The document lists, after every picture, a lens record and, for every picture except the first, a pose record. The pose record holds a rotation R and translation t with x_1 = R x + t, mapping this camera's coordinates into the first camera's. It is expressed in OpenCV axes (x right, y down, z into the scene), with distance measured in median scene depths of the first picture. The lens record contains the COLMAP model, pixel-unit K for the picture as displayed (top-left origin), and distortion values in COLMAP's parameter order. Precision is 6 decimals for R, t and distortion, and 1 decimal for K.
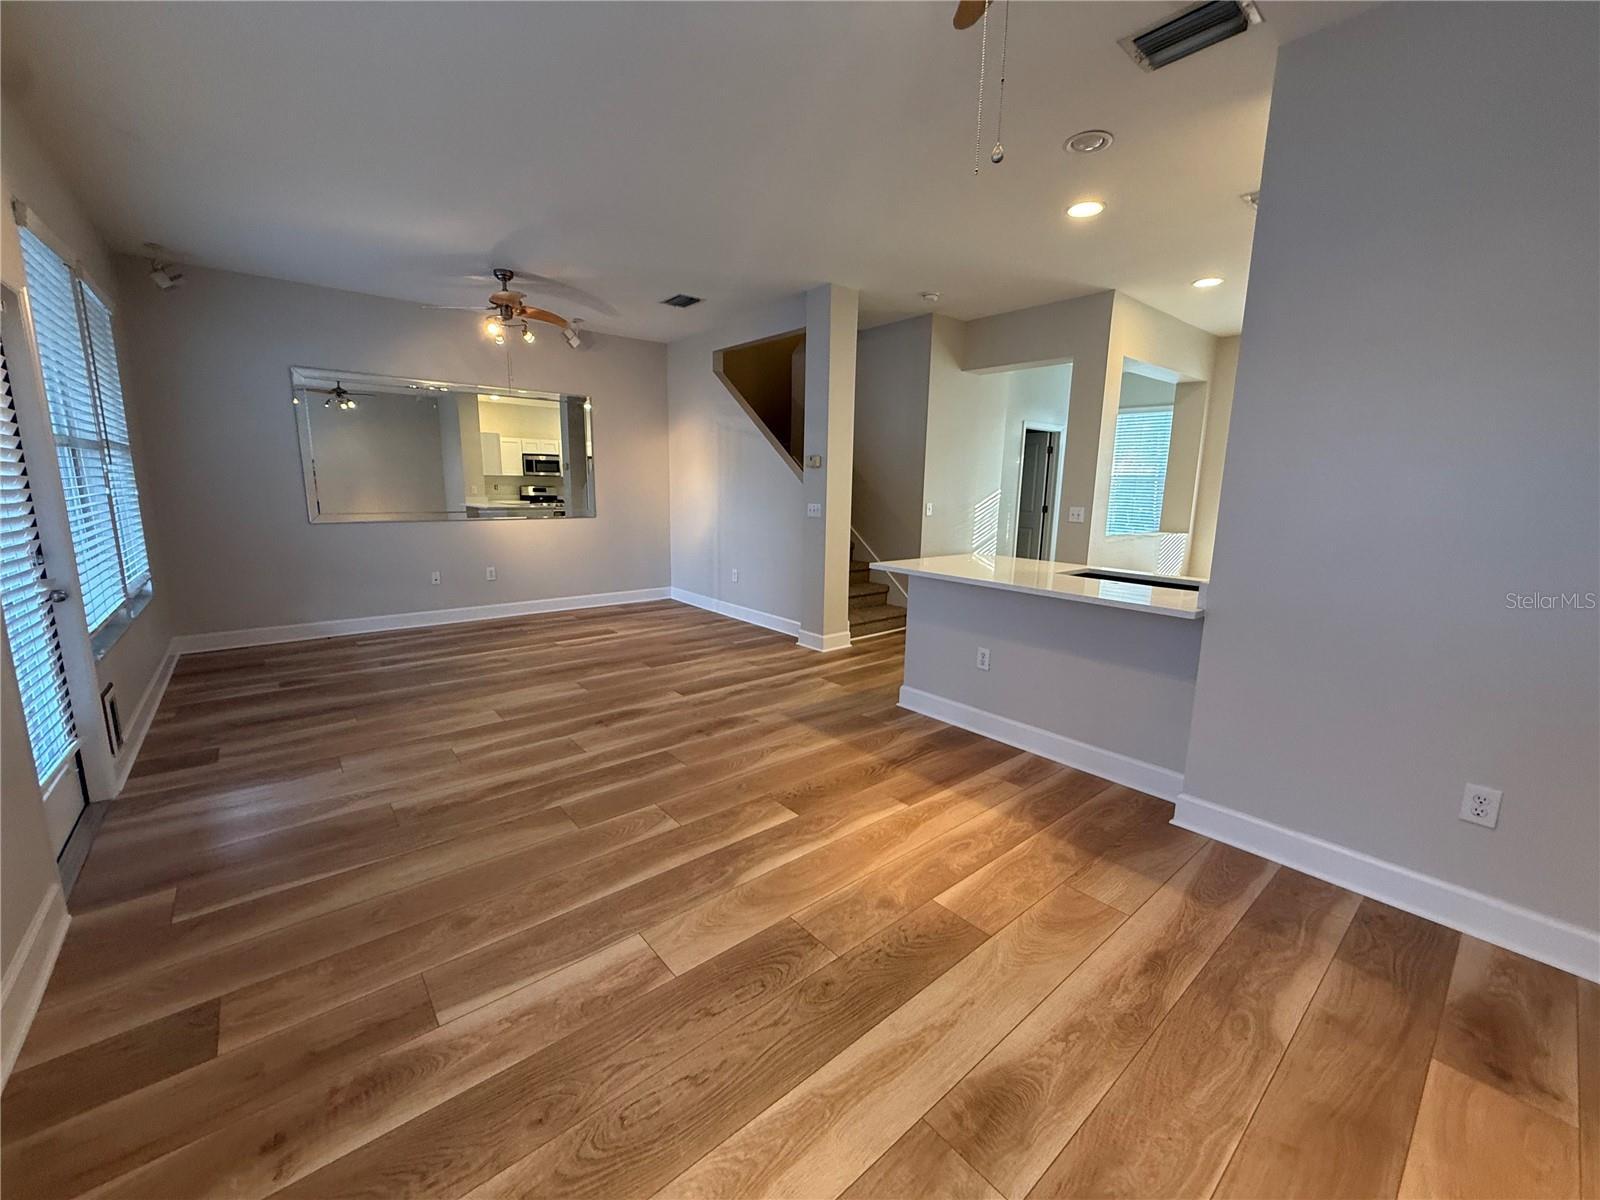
lens RADIAL K [[634.5, 0, 791.9], [0, 634.5, 595.4], [0, 0, 1]] dist [0.000602, 0.000540]
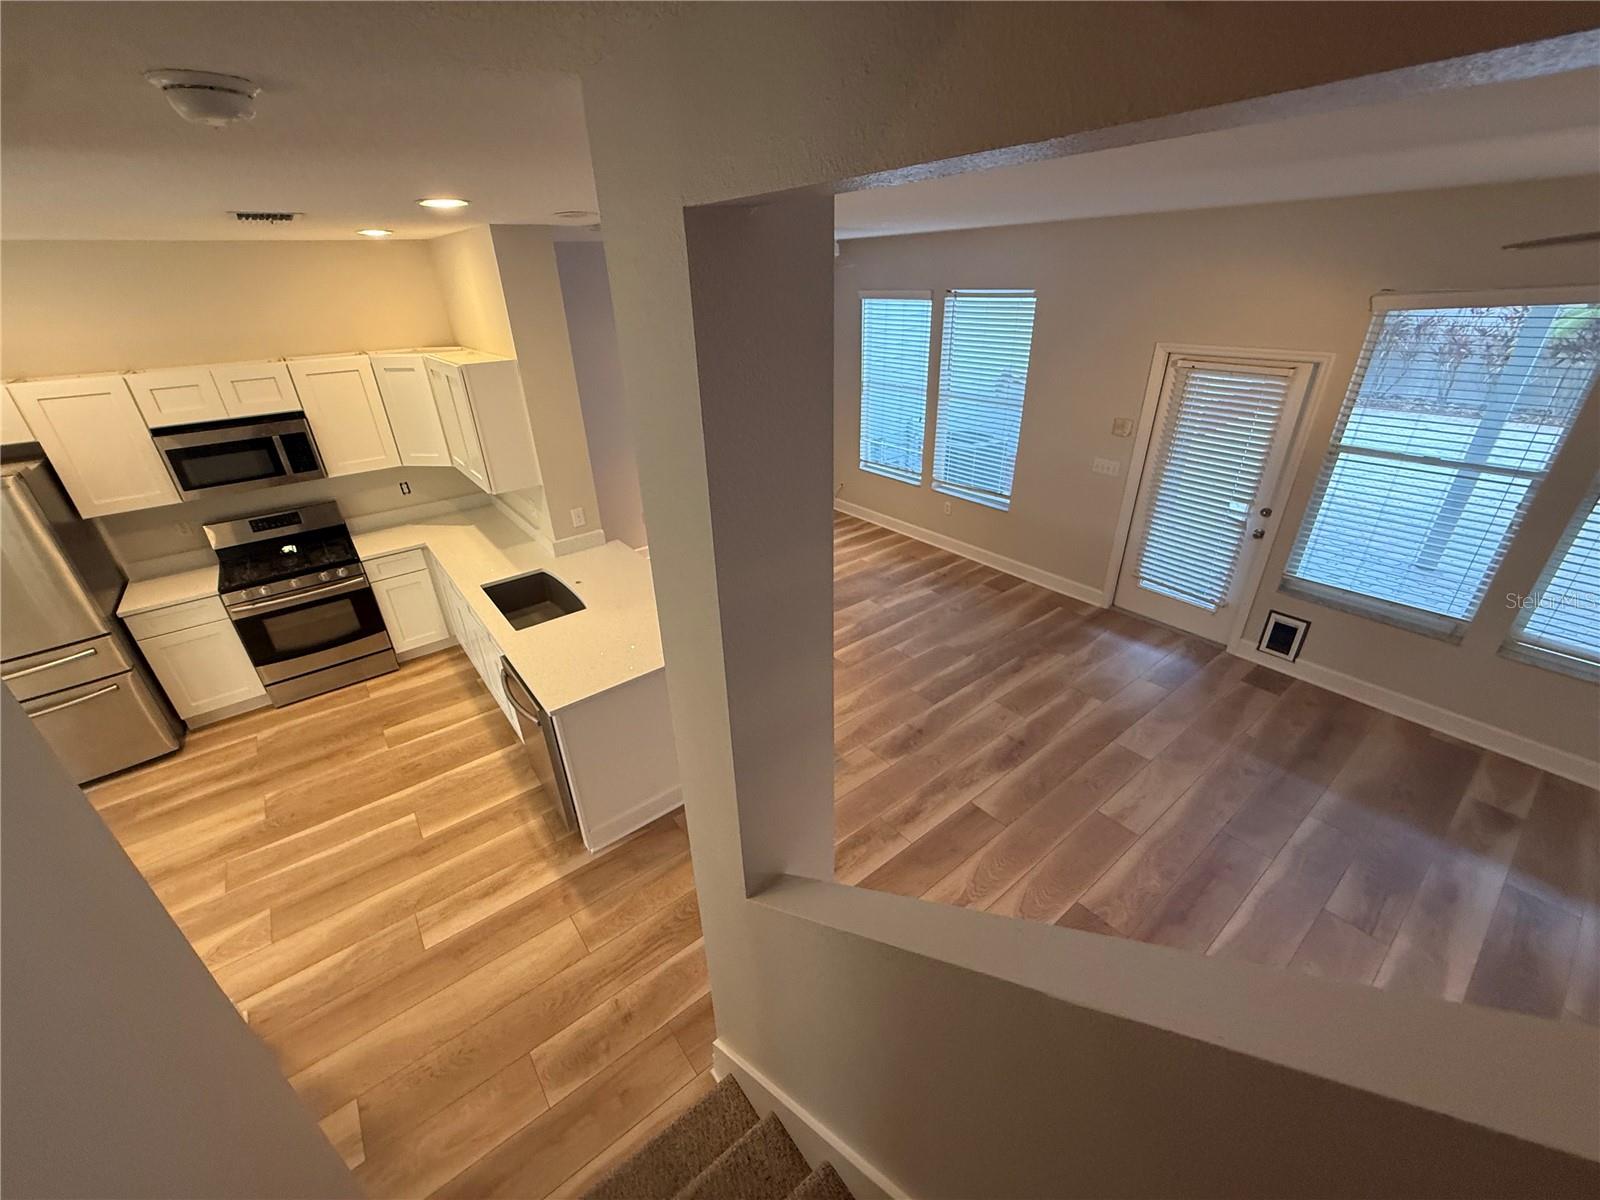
lens RADIAL K [[634.5, 0, 796.1], [0, 634.5, 597.4], [0, 0, 1]] dist [0.000602, 0.000540]
pose [[-0.999748, -0.002197, 0.022357, 0.043170], [0.011936, 0.791171, 0.611478, -0.598233], [-0.019032, 0.611591, -0.790945, 1.595262]]
